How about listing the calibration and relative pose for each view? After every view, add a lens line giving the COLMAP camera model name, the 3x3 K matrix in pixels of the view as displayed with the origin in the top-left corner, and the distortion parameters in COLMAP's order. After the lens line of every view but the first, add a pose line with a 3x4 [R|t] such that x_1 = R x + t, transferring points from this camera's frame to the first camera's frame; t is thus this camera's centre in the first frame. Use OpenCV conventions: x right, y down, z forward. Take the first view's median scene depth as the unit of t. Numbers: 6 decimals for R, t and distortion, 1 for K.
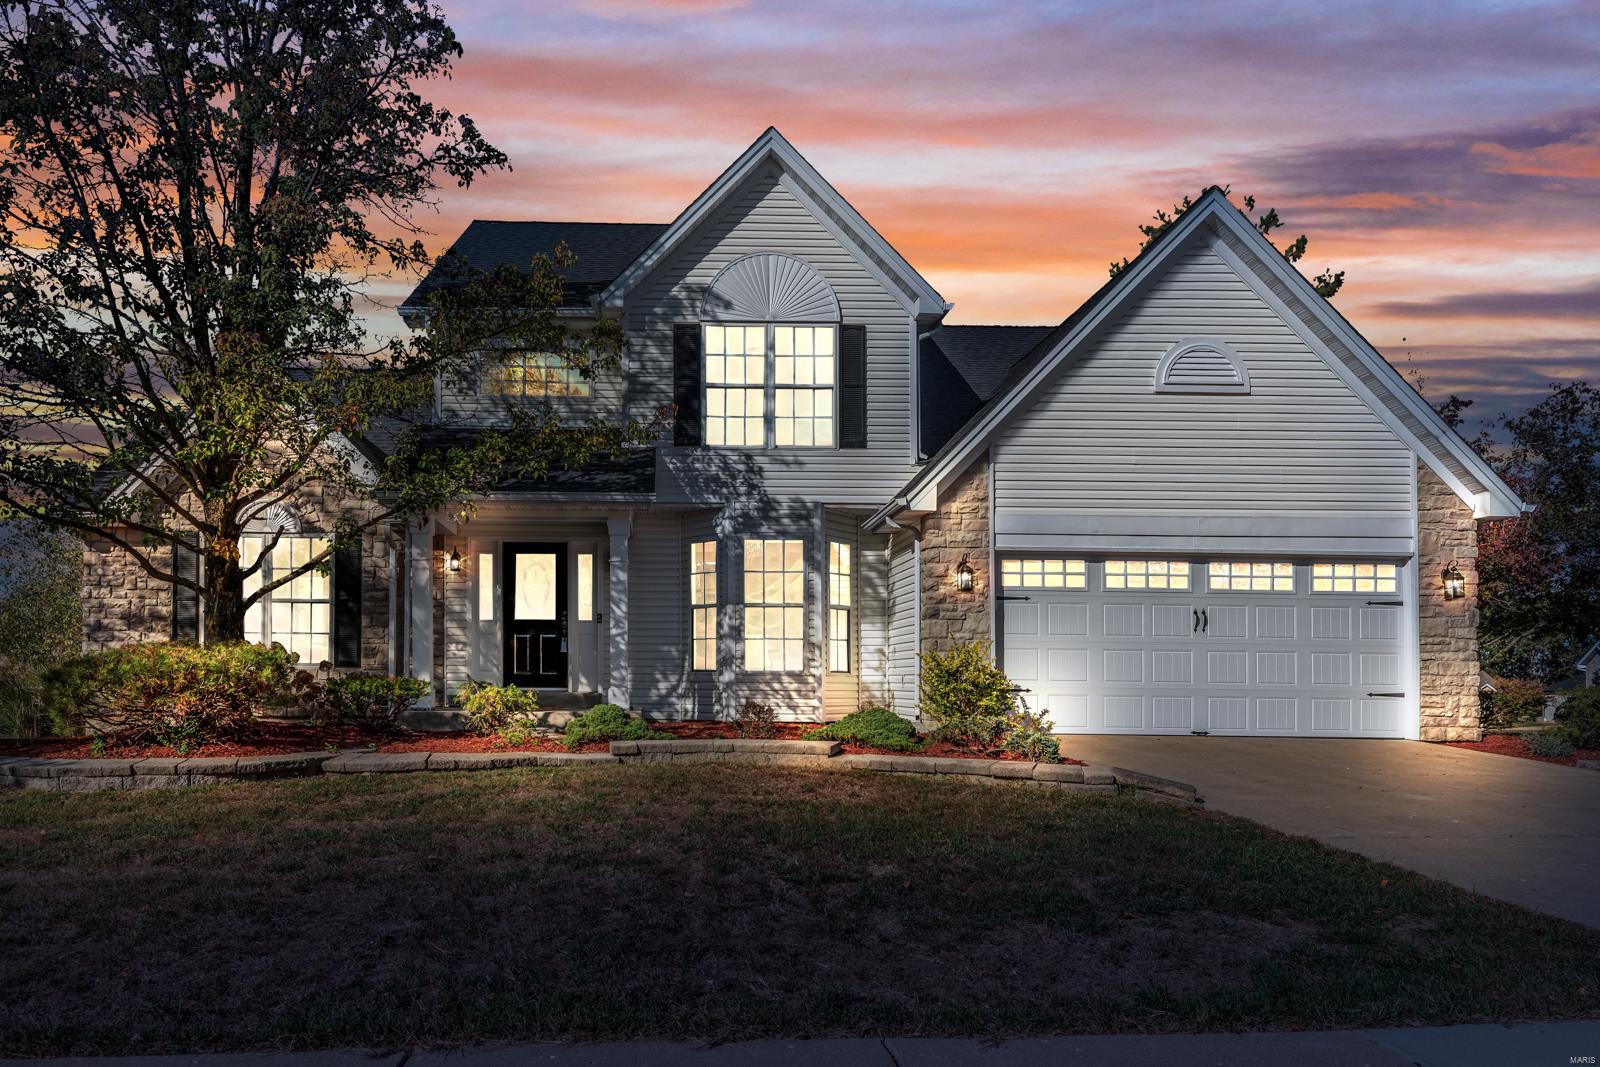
lens RADIAL K [[1020.7, 0, 773.8], [0, 1020.7, 667.3], [0, 0, 1]] dist [-0.006369, 0.000228]
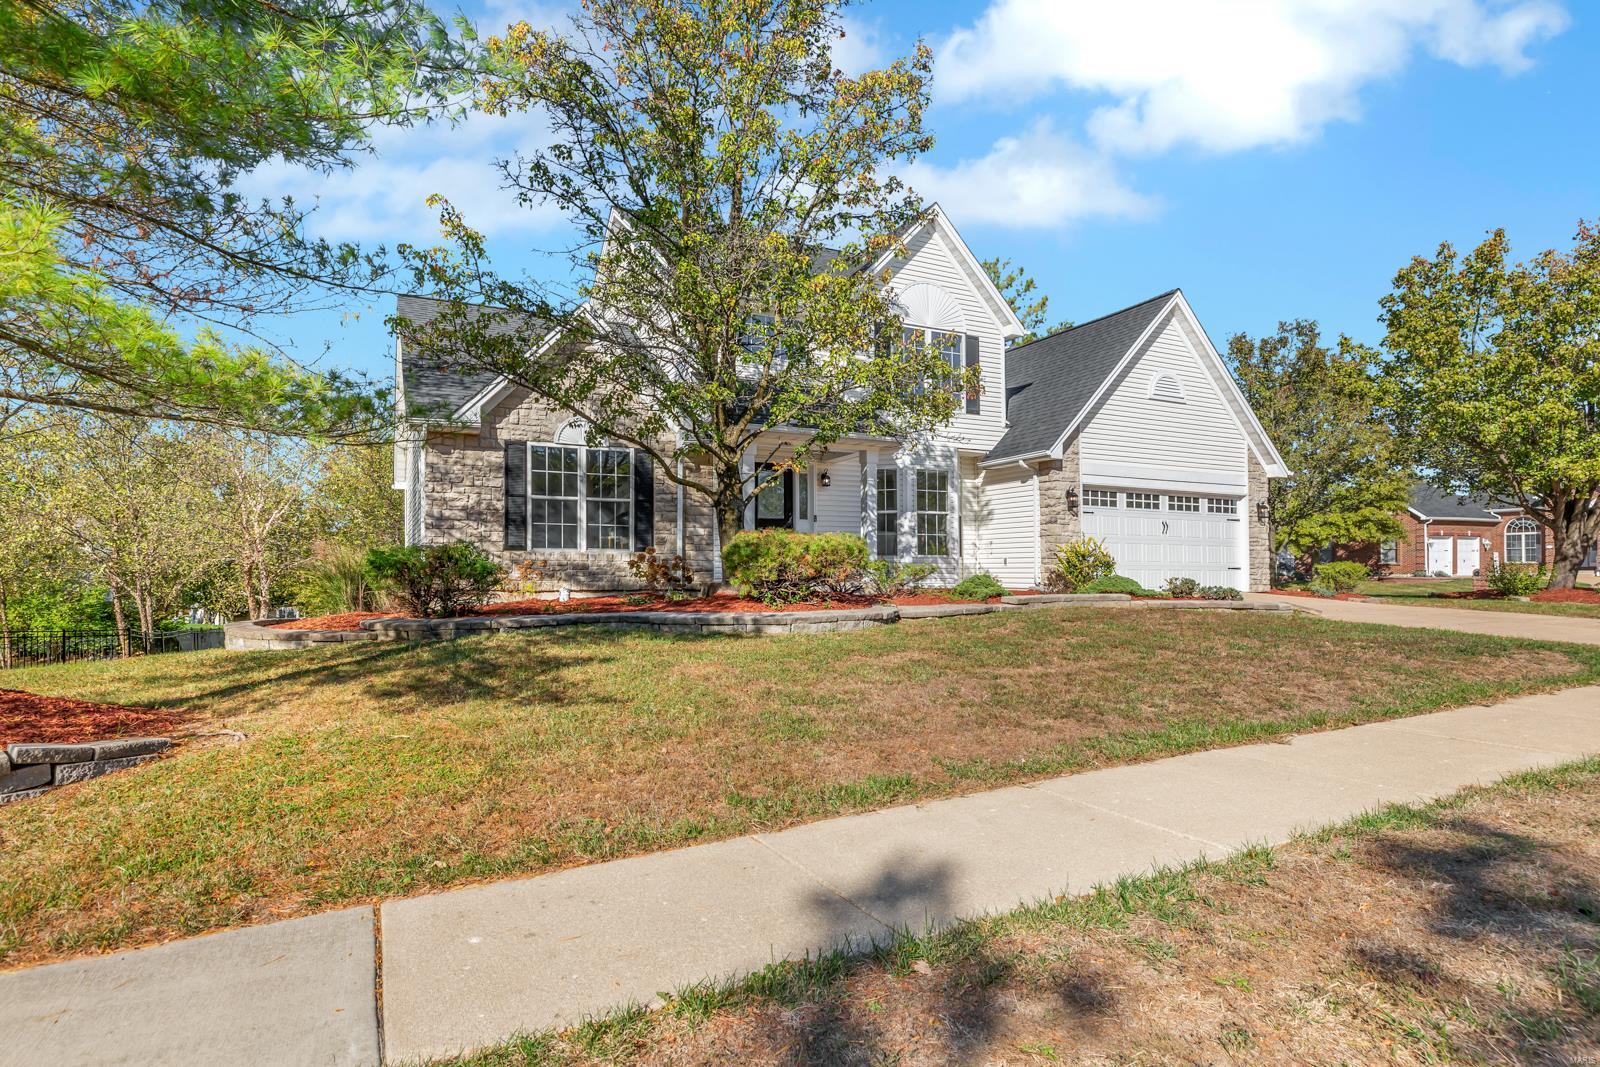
lens RADIAL K [[801.5, 0, 764.7], [0, 801.5, 569.3], [0, 0, 1]] dist [0.001628, -0.000015]
pose [[0.908601, -0.005077, 0.417635, -0.736142], [0.002272, 0.999971, 0.007214, 0.014623], [-0.417659, -0.005606, 0.908586, 0.007289]]
